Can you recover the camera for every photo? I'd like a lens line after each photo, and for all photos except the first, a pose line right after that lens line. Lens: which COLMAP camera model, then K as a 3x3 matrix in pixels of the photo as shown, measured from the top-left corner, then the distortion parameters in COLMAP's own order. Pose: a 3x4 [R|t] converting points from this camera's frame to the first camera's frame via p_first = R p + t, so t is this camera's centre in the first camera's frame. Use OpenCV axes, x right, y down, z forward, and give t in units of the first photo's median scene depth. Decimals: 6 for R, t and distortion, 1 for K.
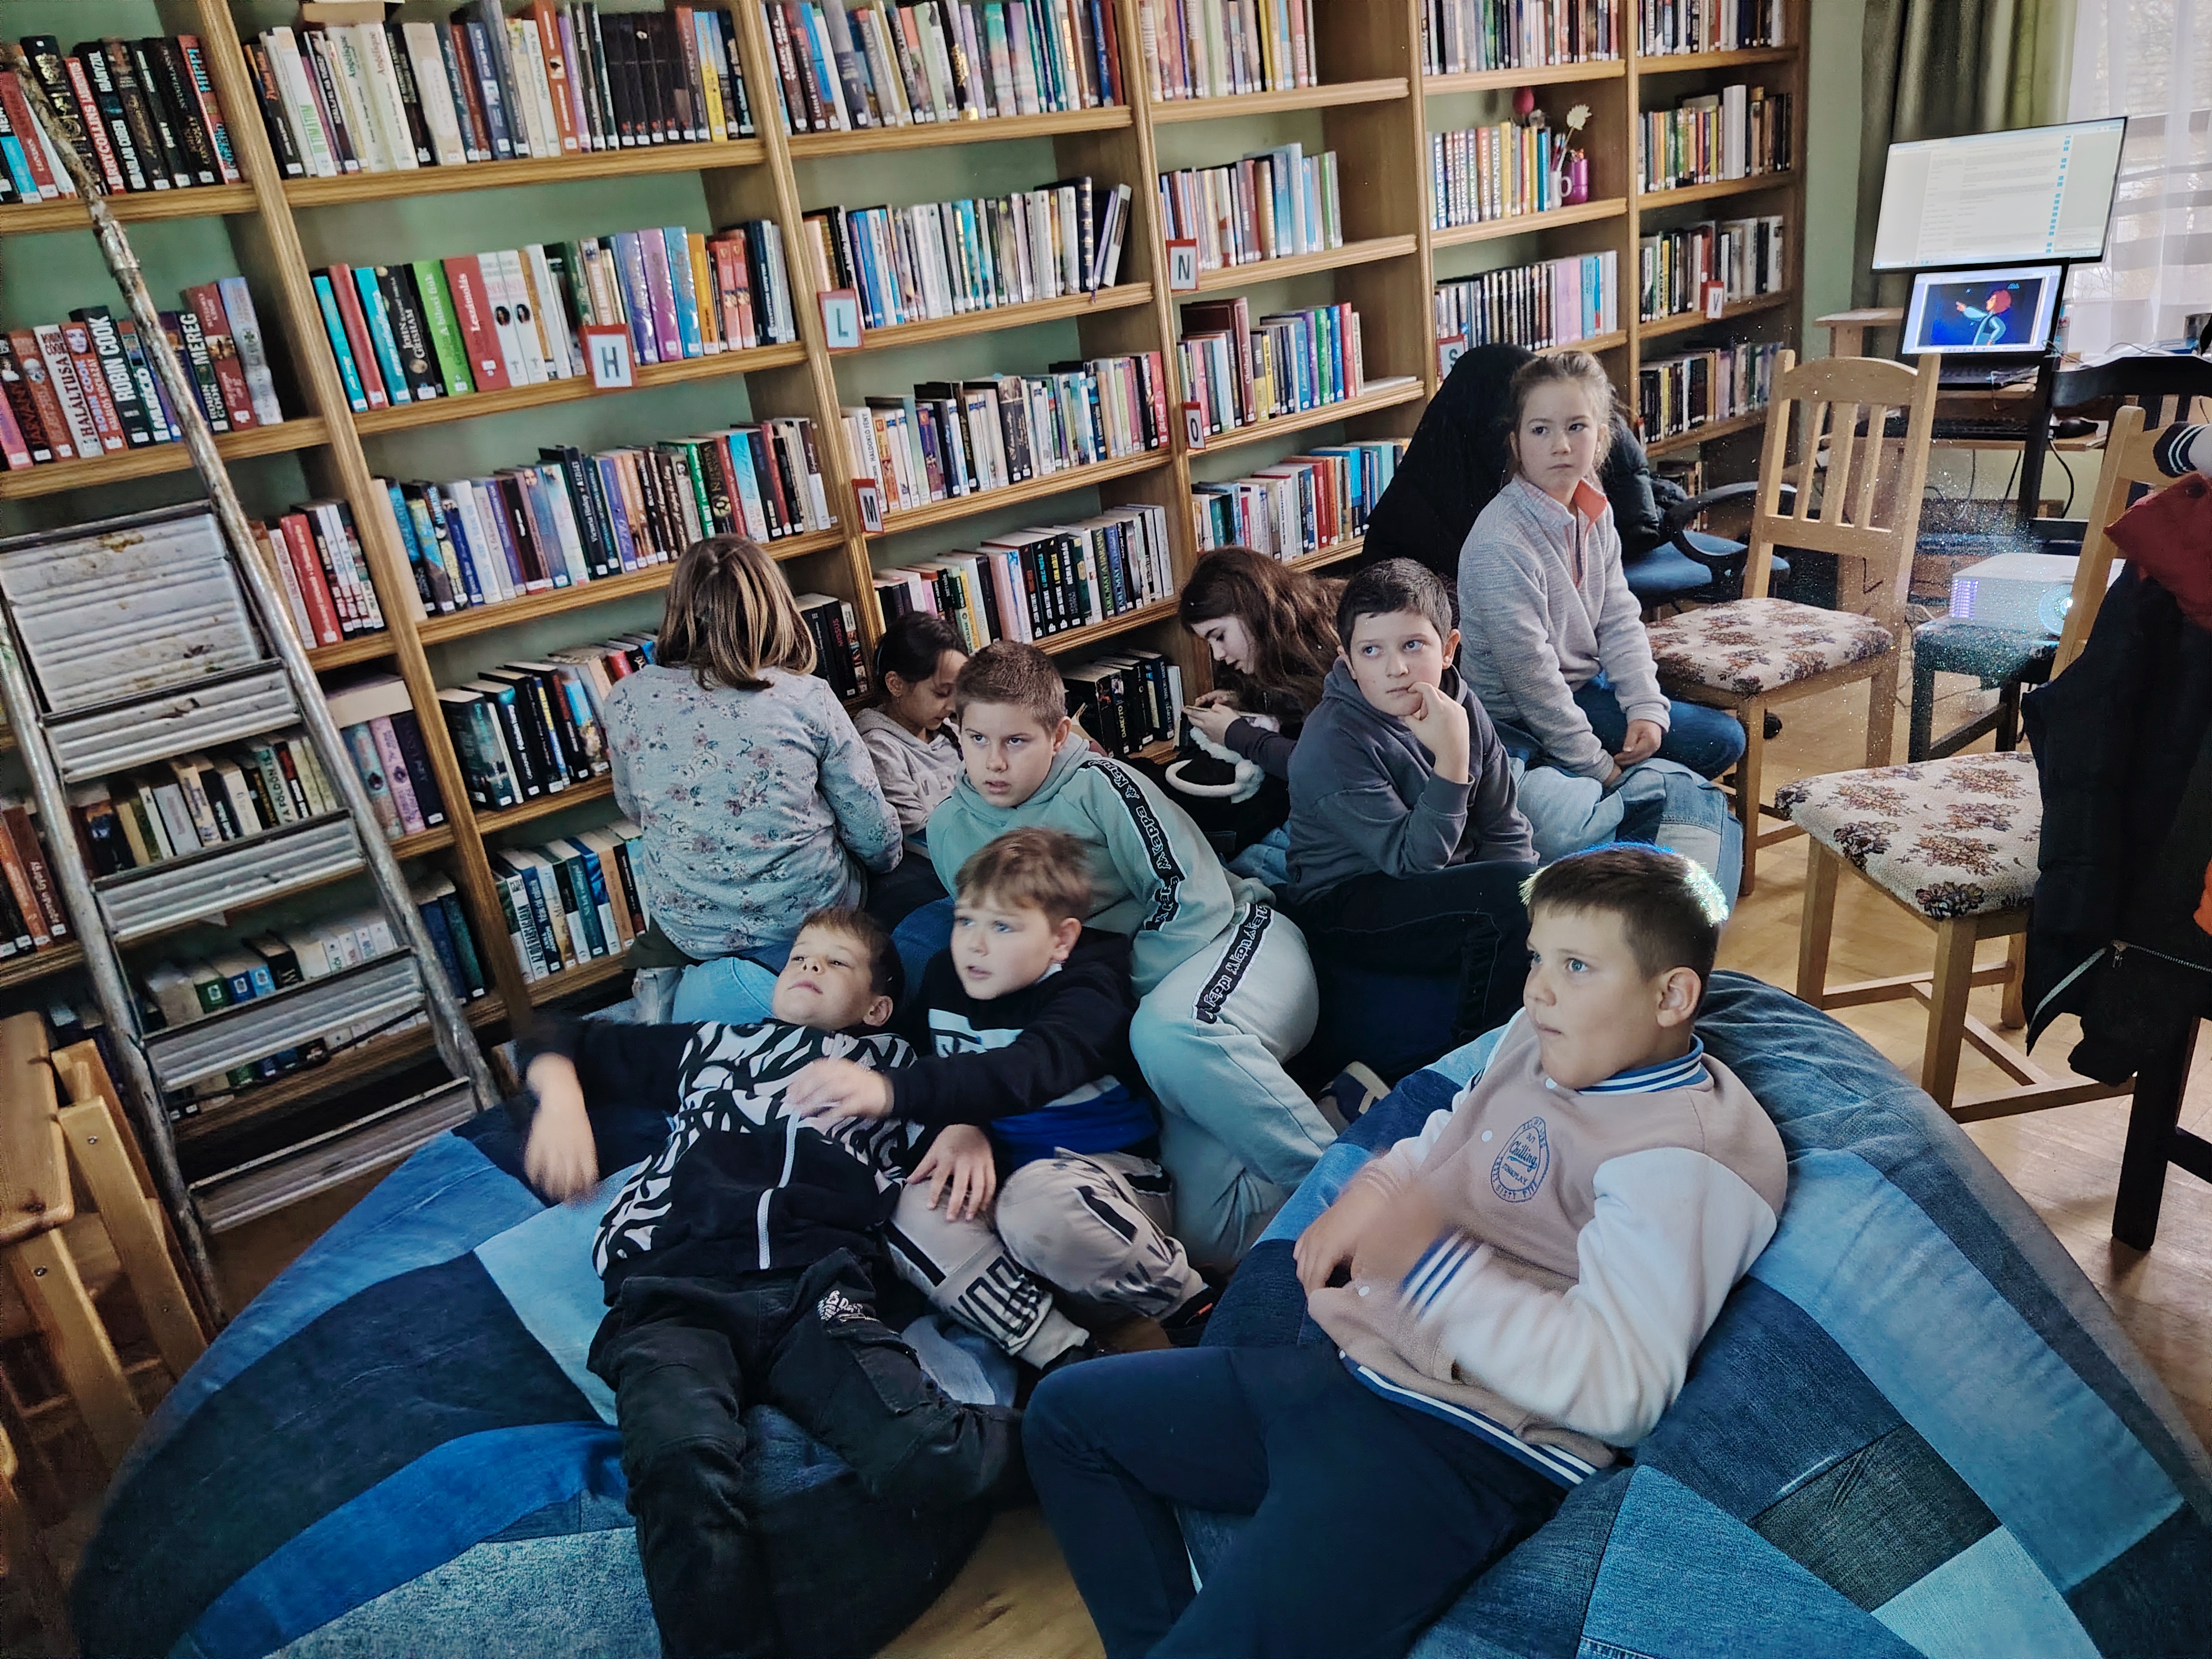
lens RADIAL K [[1548.8, 0, 1128.5], [0, 1548.8, 837.1], [0, 0, 1]] dist [0.052326, -0.058730]
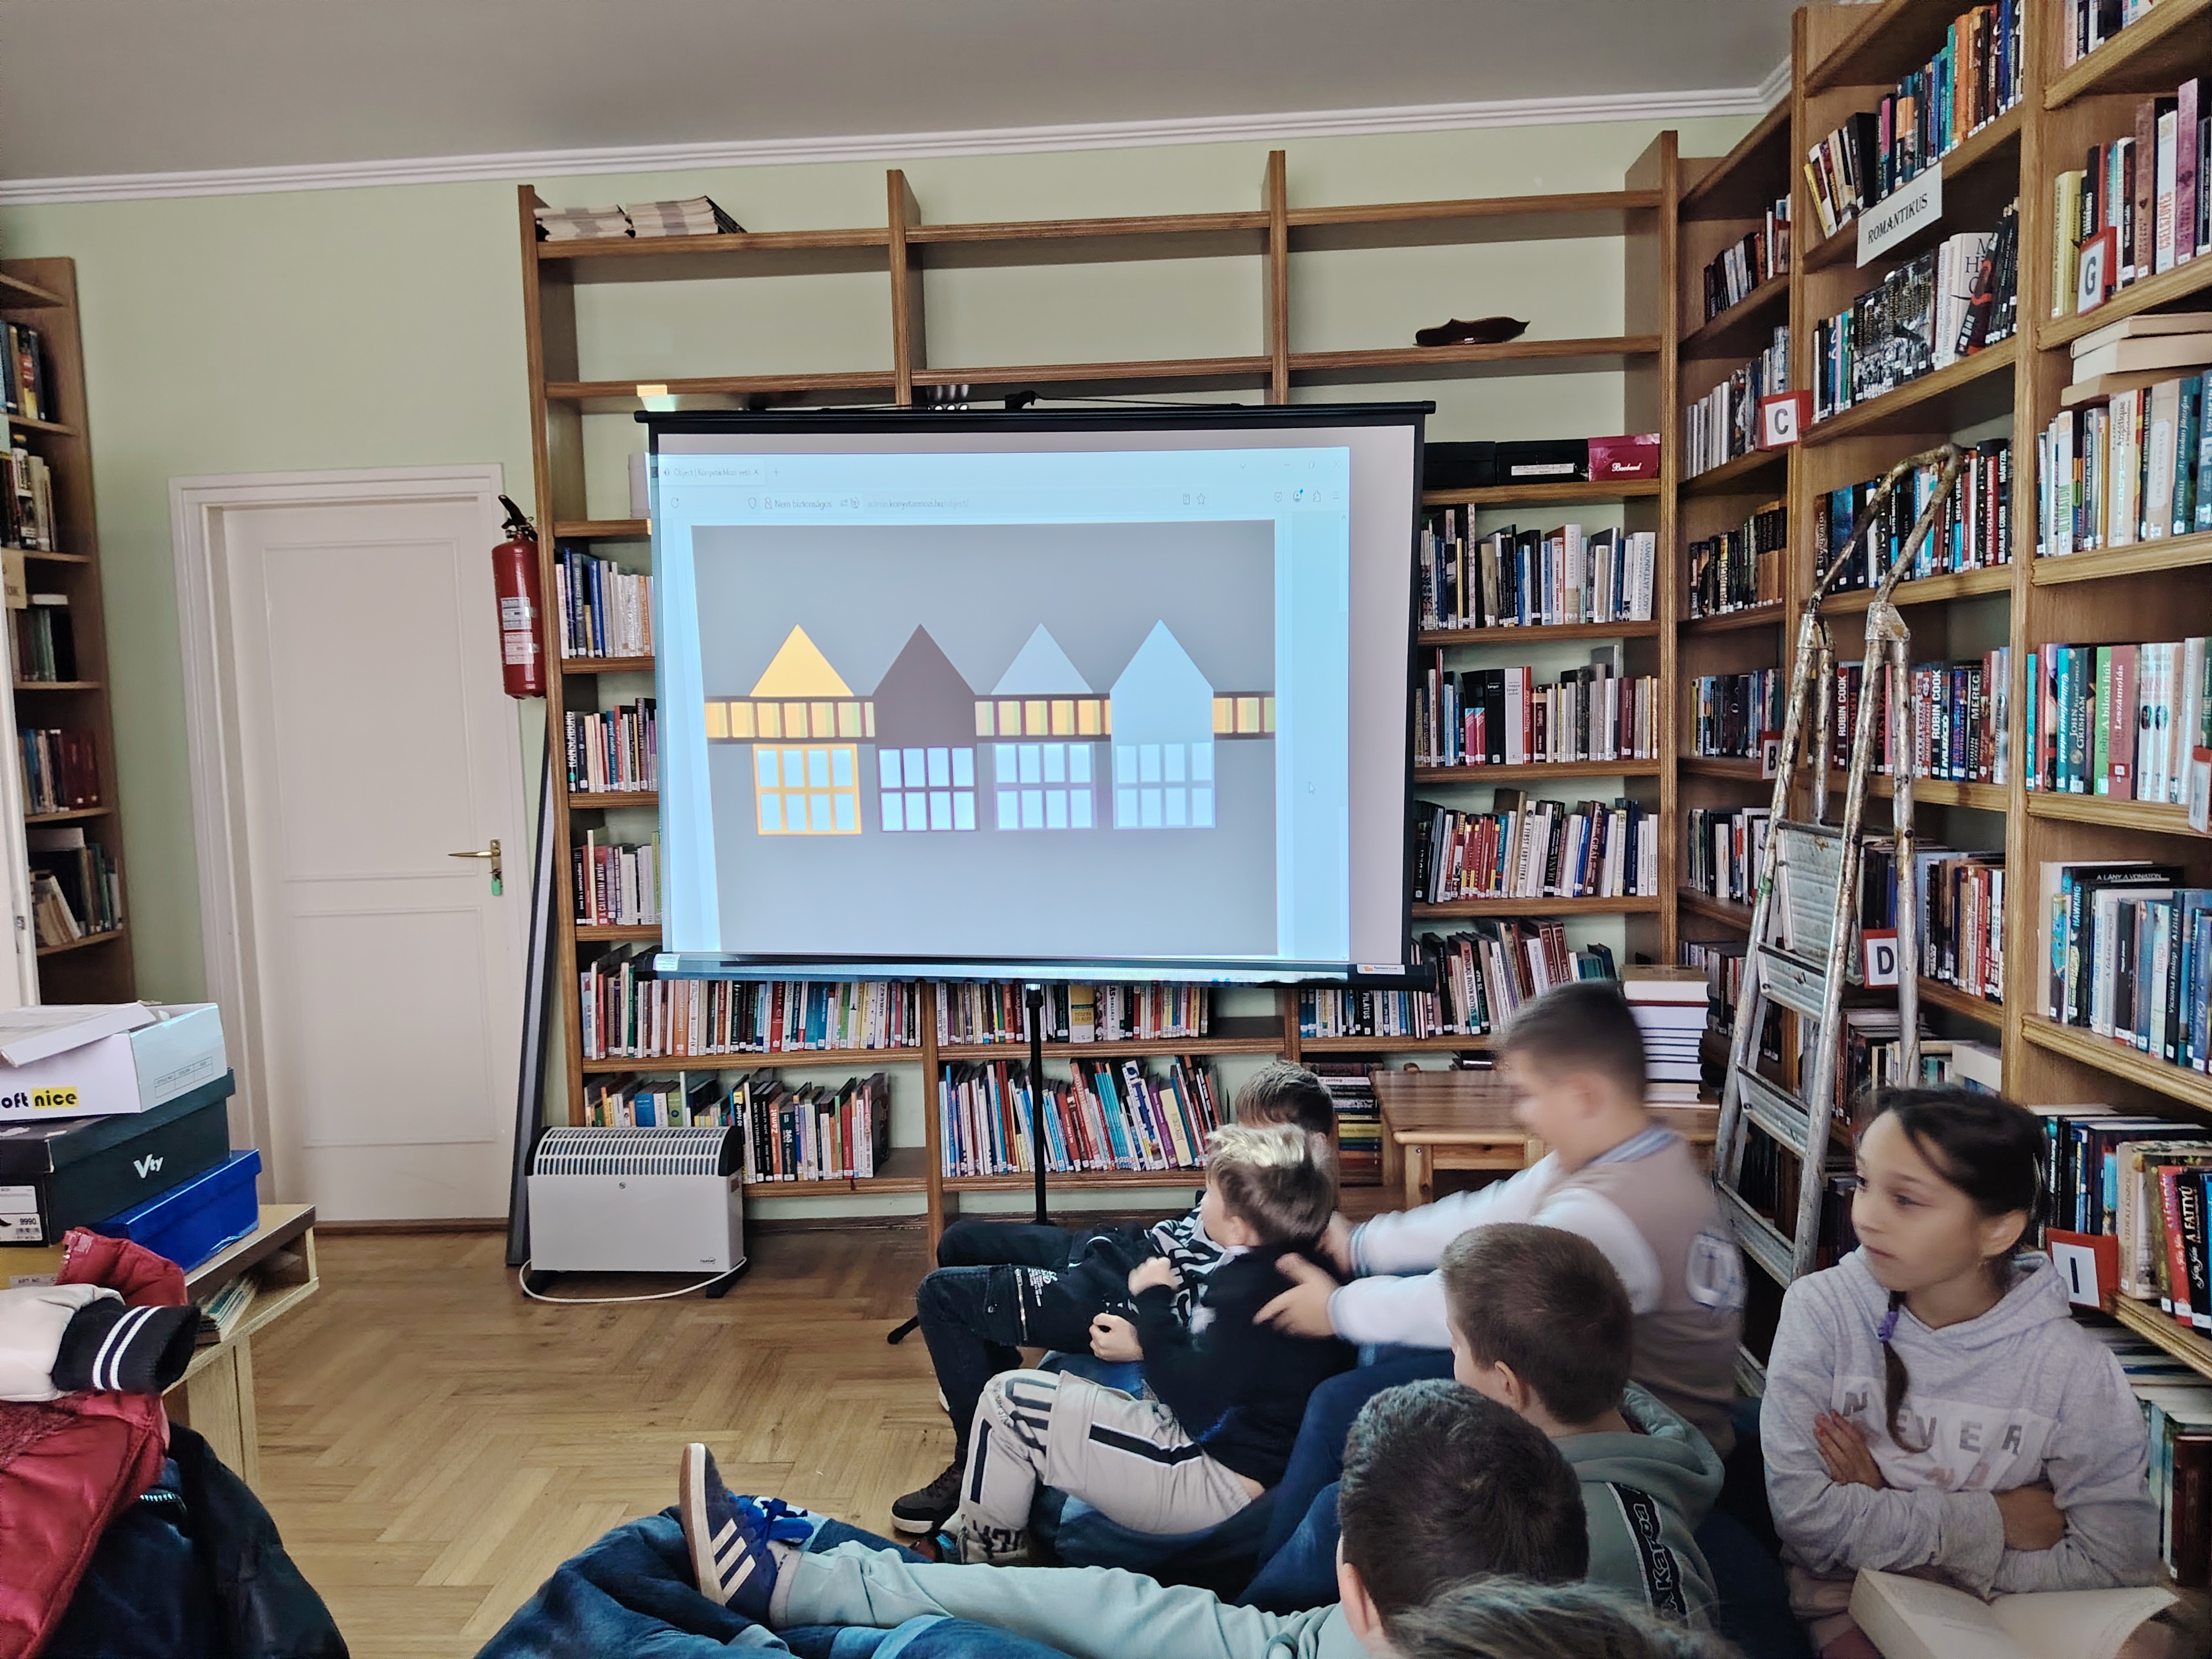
lens RADIAL K [[1548.8, 0, 1106.2], [0, 1548.8, 839.3], [0, 0, 1]] dist [0.052326, -0.058730]
pose [[-0.639308, 0.211904, -0.739176, 0.458177], [-0.174560, 0.896188, 0.407892, -0.426814], [0.748875, 0.389799, -0.535951, 0.880236]]
